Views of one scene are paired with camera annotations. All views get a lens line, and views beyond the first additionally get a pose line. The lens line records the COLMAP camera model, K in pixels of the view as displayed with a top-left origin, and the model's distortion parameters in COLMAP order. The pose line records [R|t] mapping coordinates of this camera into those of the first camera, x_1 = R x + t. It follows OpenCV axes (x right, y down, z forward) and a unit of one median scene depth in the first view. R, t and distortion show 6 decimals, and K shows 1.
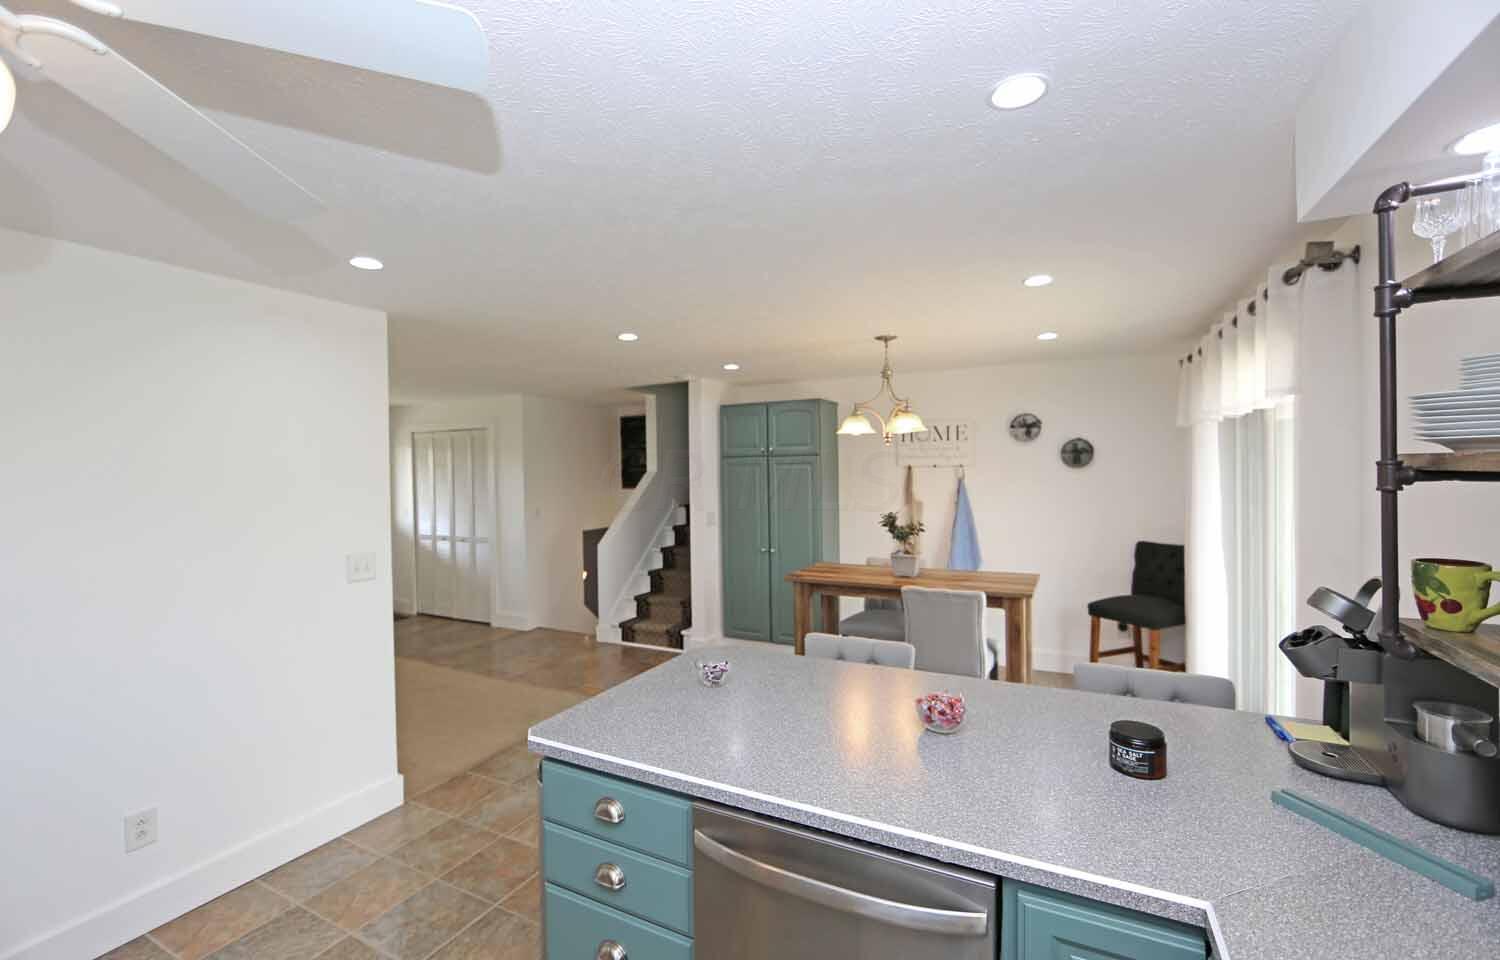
lens RADIAL K [[622.5, 0, 743.7], [0, 622.5, 483.3], [0, 0, 1]] dist [-0.005101, 0.000173]
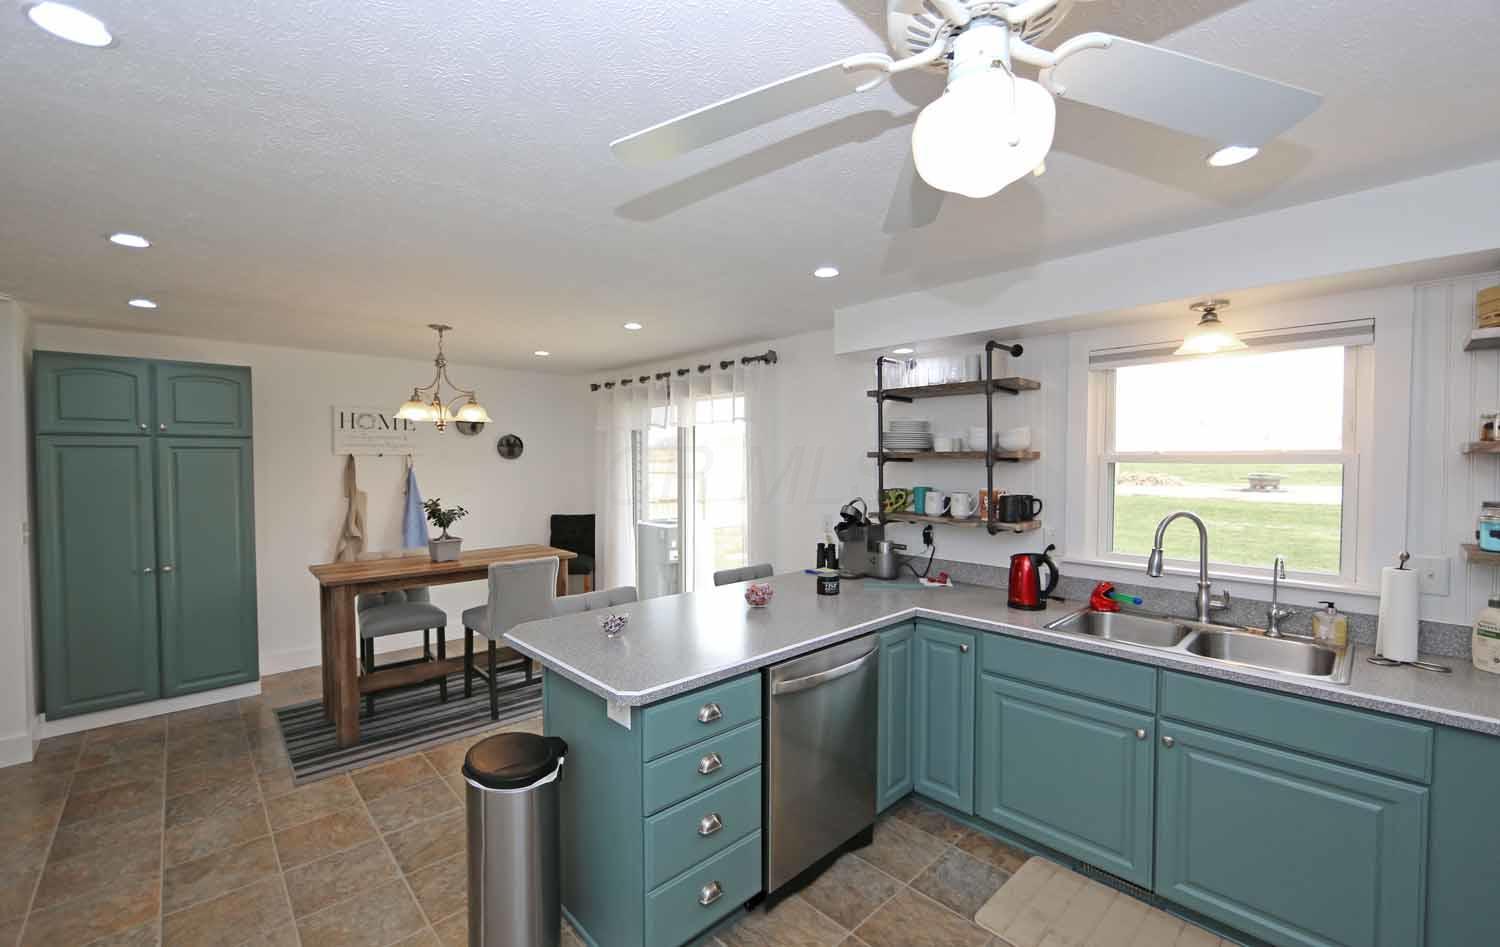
lens RADIAL K [[614.1, 0, 753.9], [0, 614.1, 470.1], [0, 0, 1]] dist [-0.020085, -0.000276]
pose [[0.341077, -0.000384, 0.940035, -0.360100], [0.015351, 0.999869, -0.005162, 0.008415], [-0.939910, 0.016191, 0.341038, 0.124279]]
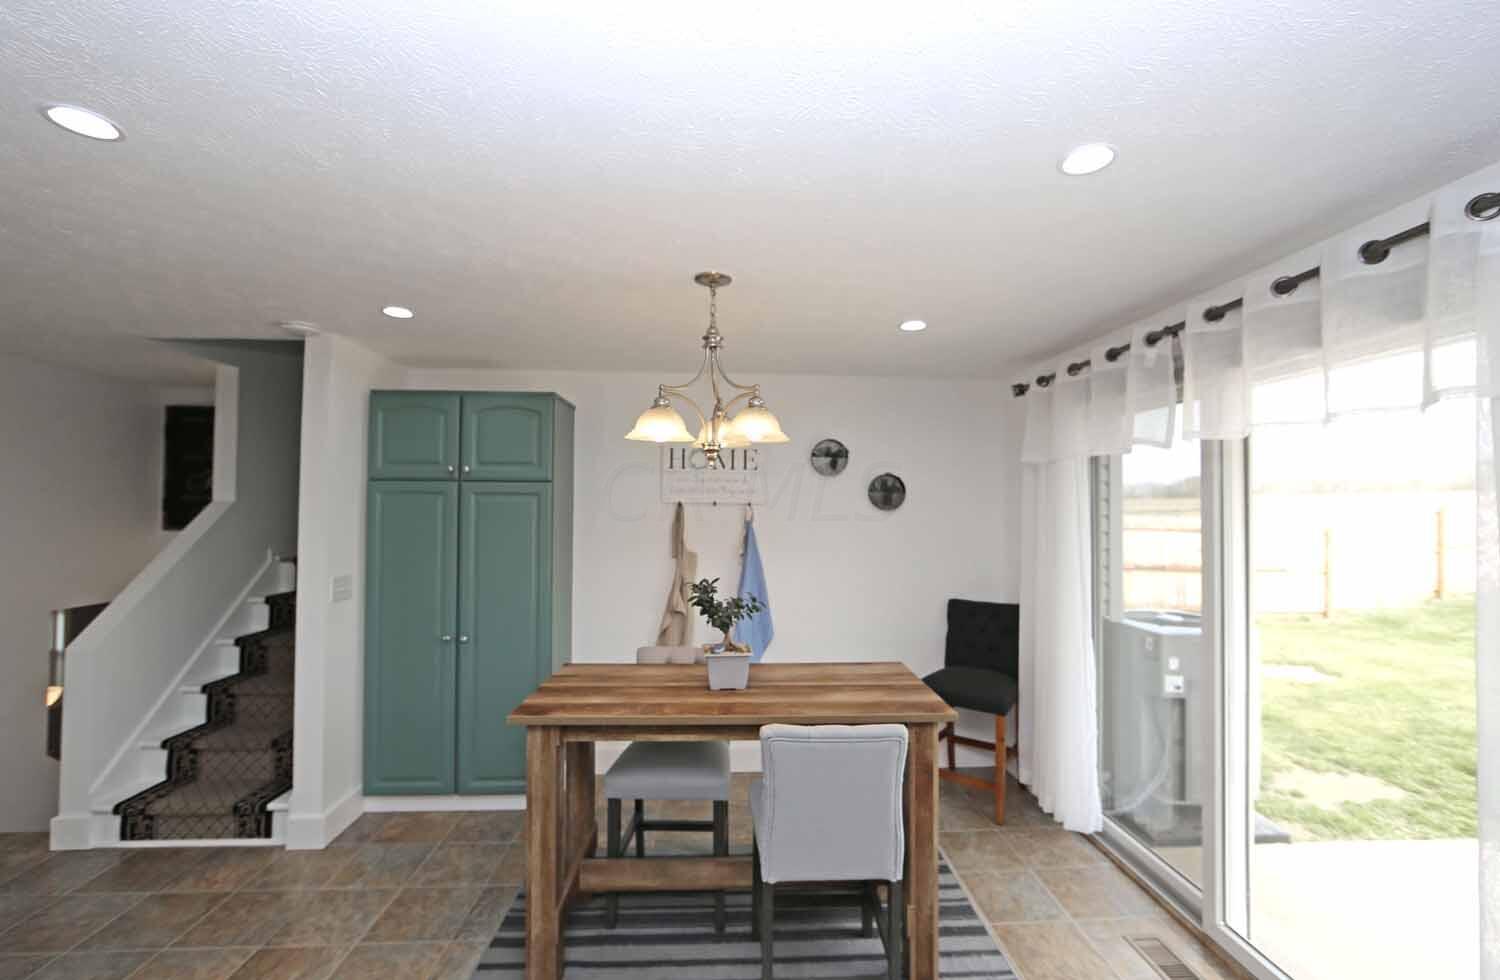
lens RADIAL K [[622.5, 0, 754.4], [0, 622.5, 495.4], [0, 0, 1]] dist [-0.005101, 0.000173]
pose [[0.864573, 0.031701, 0.501506, -0.015407], [-0.010701, 0.998943, -0.044696, -0.005300], [-0.502393, 0.033276, 0.863999, 0.328766]]
